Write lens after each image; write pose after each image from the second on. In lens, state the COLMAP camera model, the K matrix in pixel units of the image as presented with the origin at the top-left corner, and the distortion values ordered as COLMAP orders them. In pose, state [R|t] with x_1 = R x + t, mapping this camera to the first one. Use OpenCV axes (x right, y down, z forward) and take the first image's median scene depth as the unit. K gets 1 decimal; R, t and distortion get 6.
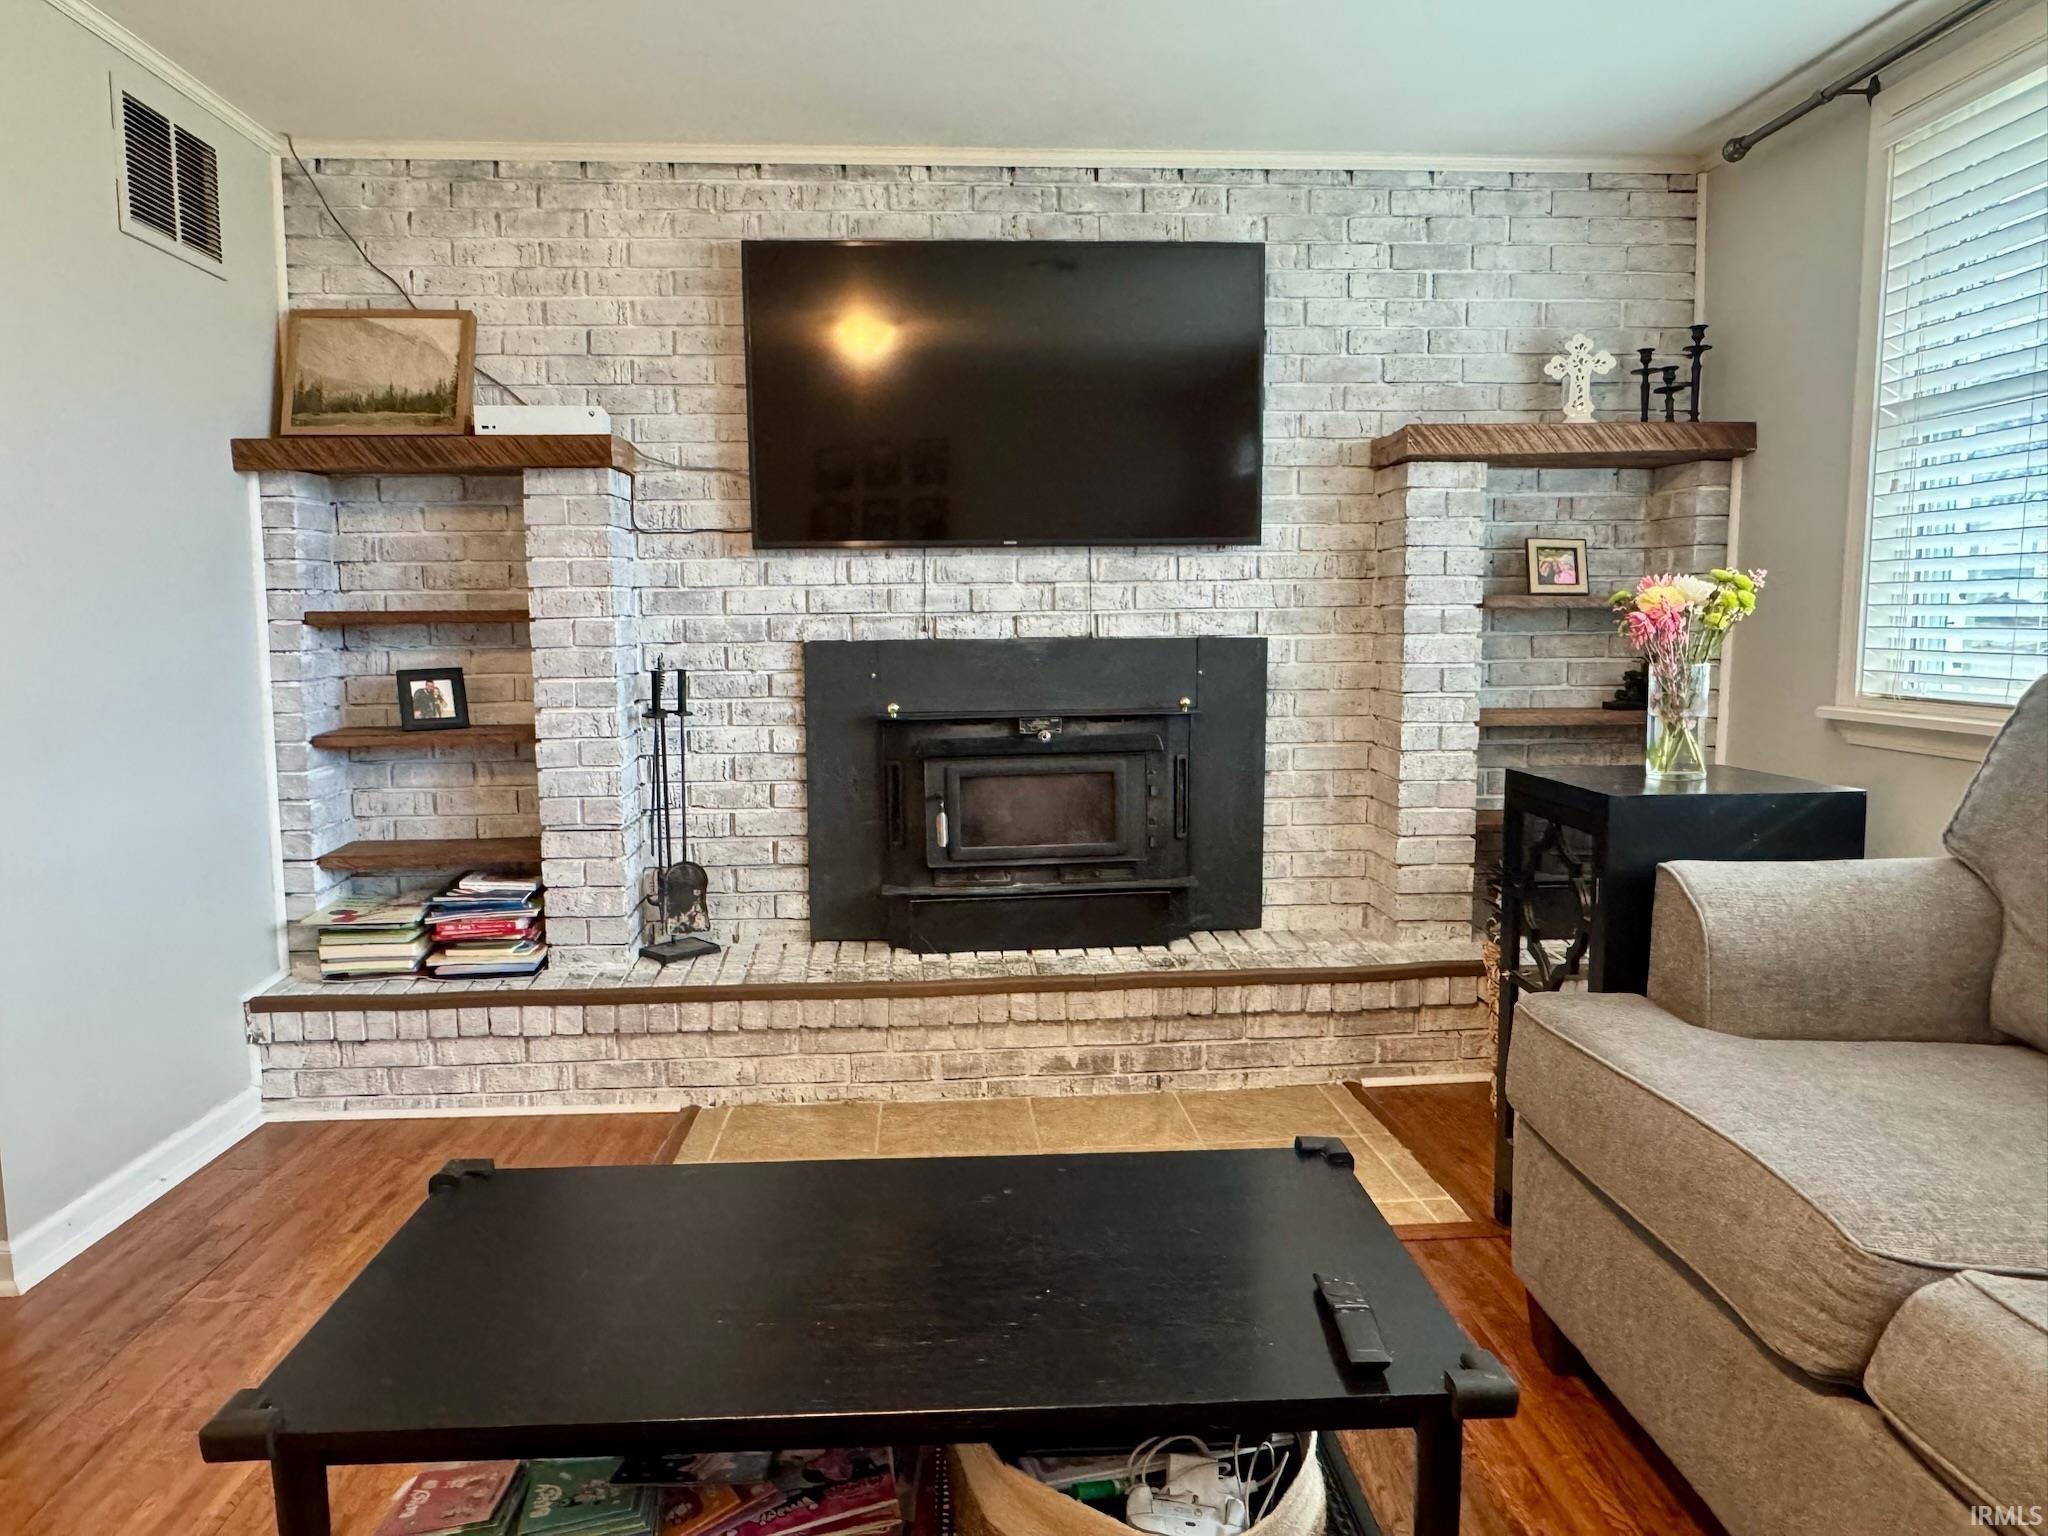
lens RADIAL K [[1381.4, 0, 1023.7], [0, 1381.4, 773.3], [0, 0, 1]] dist [-0.007910, 0.003792]
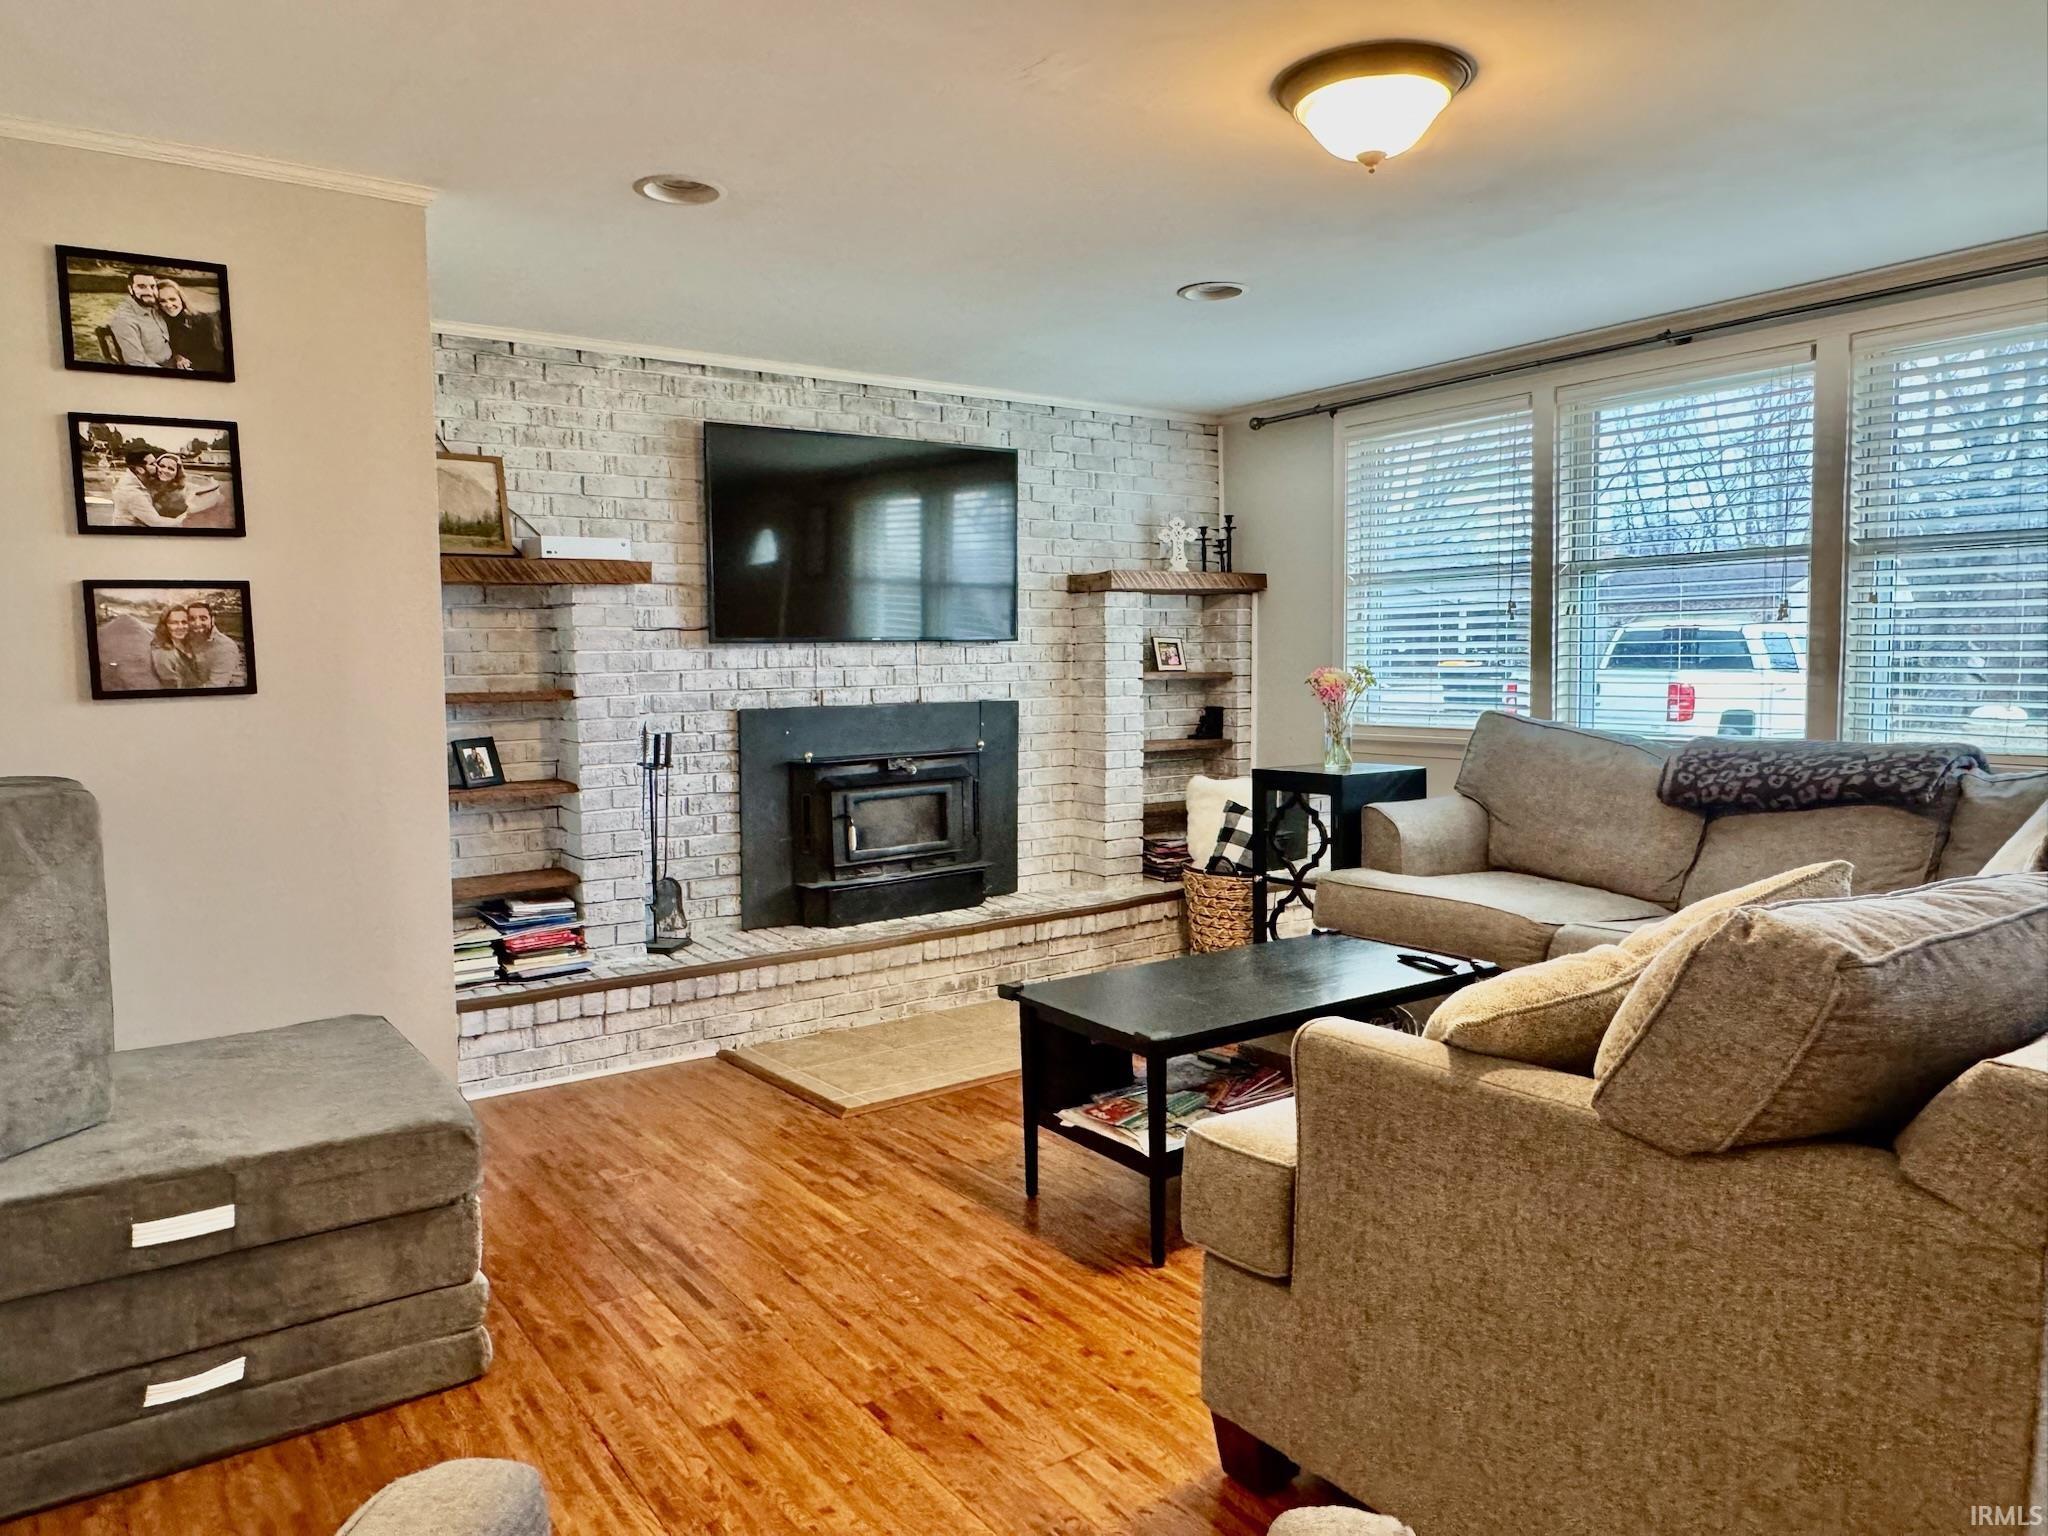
lens RADIAL K [[1381.4, 0, 1032.3], [0, 1381.4, 774.8], [0, 0, 1]] dist [-0.007910, 0.003792]
pose [[0.844333, -0.047884, 0.533675, -0.660943], [0.067292, 0.997589, -0.016954, 0.011834], [-0.531576, 0.050226, 0.845520, -0.315559]]
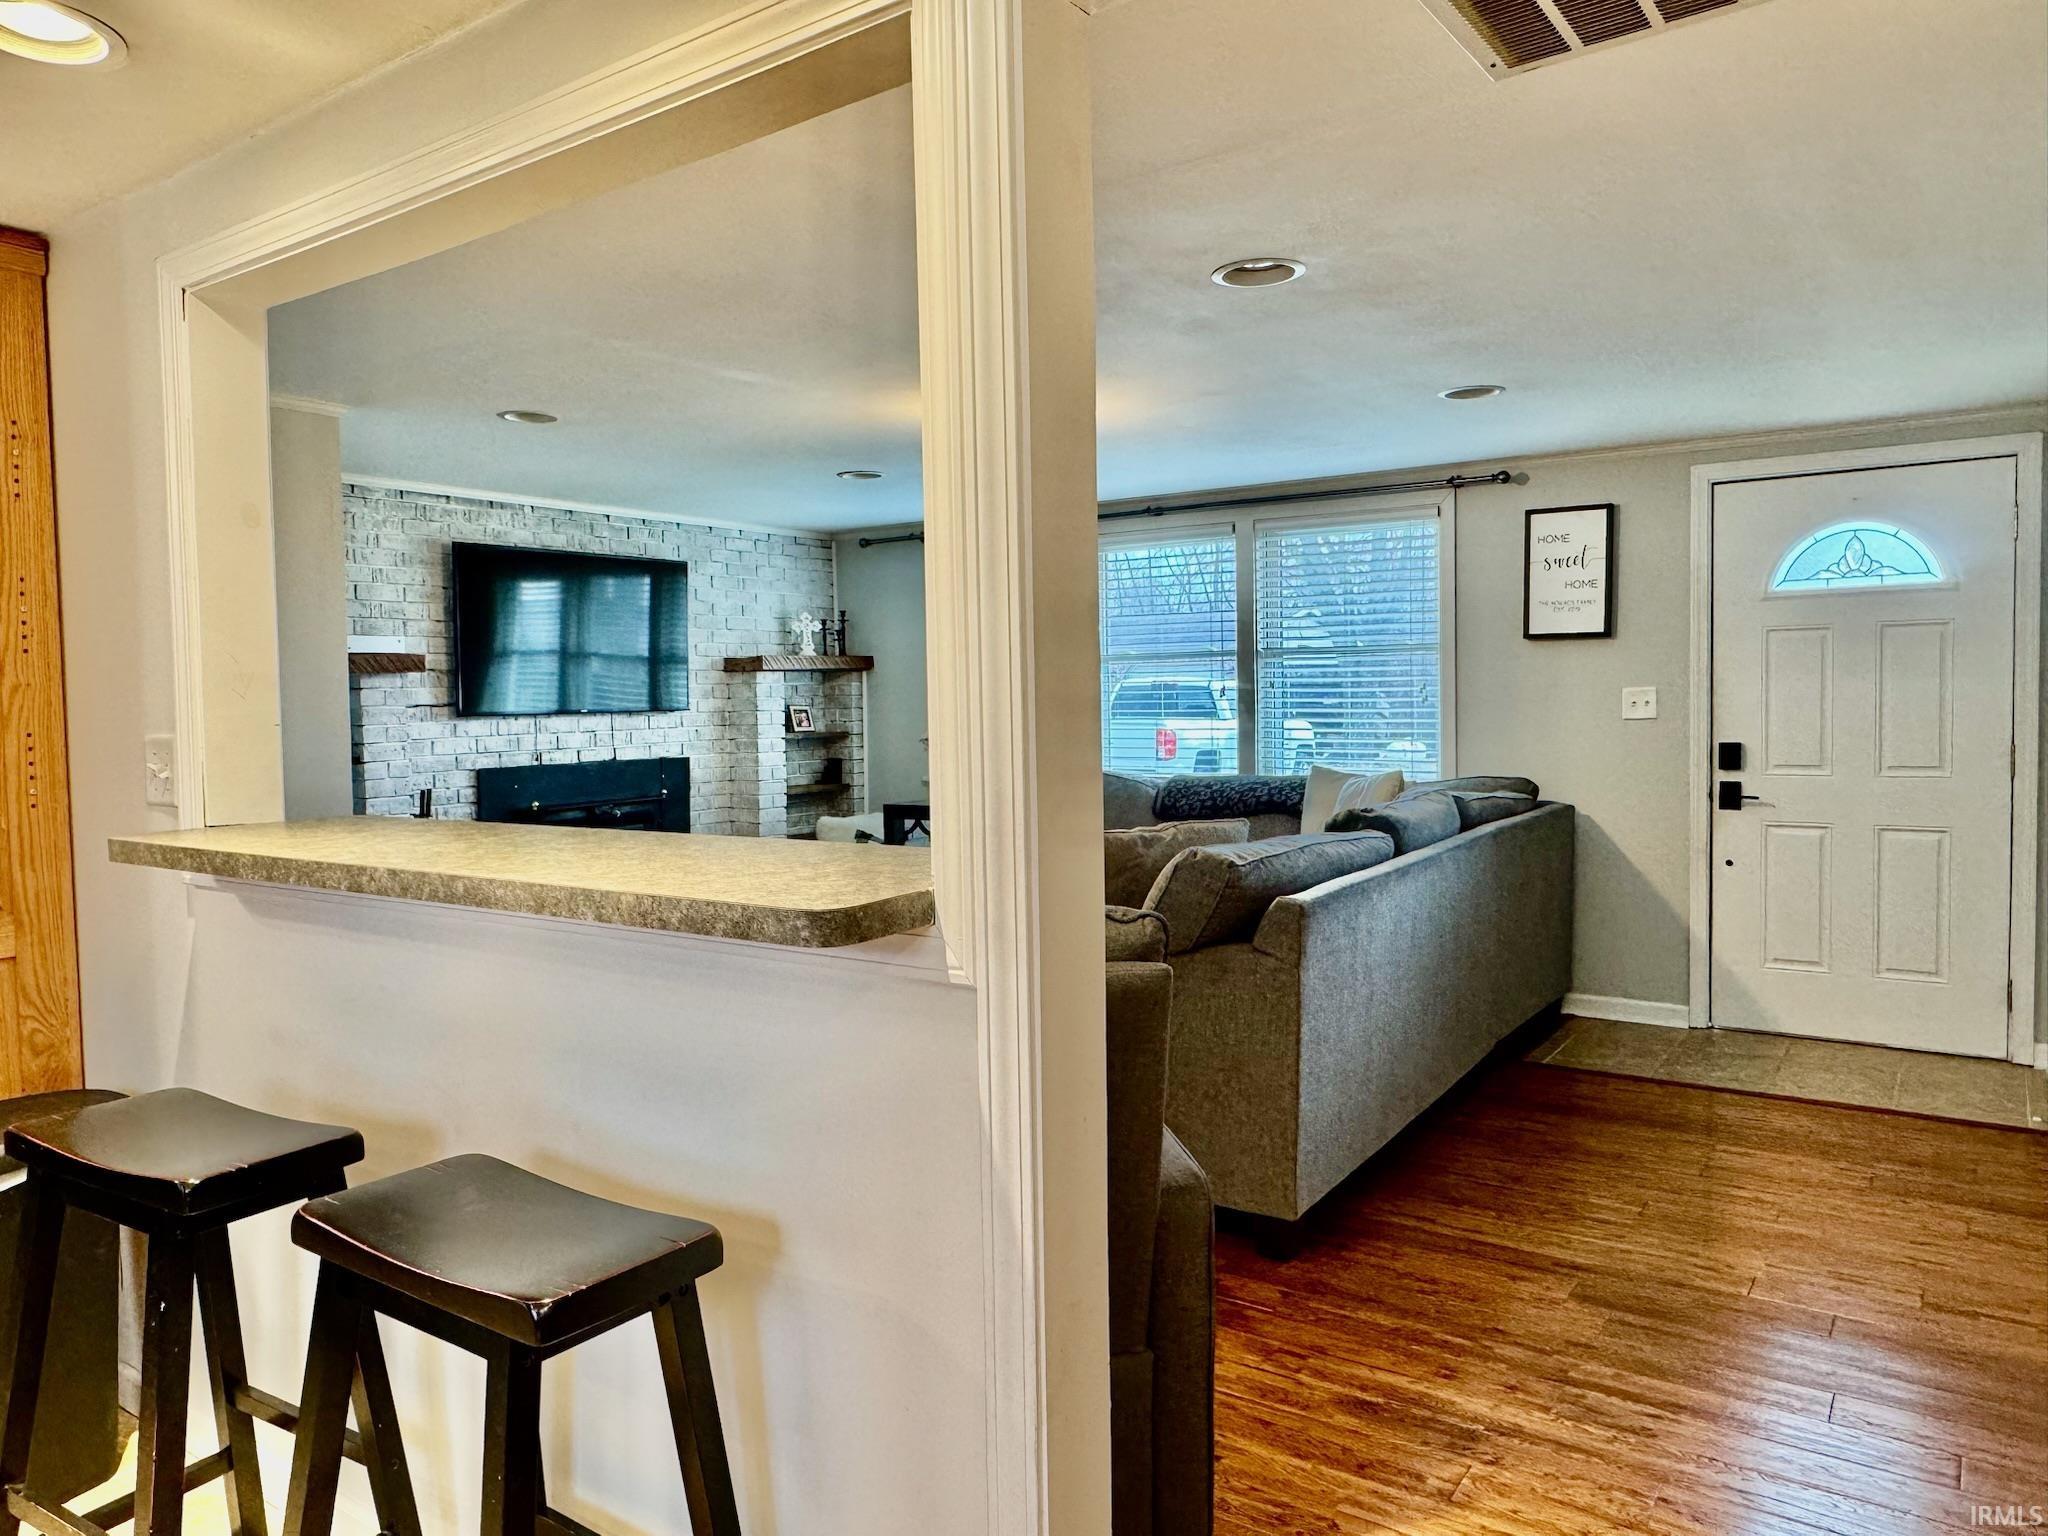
lens RADIAL K [[1381.4, 0, 1018.9], [0, 1381.4, 768.2], [0, 0, 1]] dist [-0.007910, 0.003792]
pose [[0.622694, -0.043792, 0.781239, -1.098022], [0.101670, 0.994497, -0.025292, 0.014454], [-0.775832, 0.095178, 0.623720, -0.594456]]
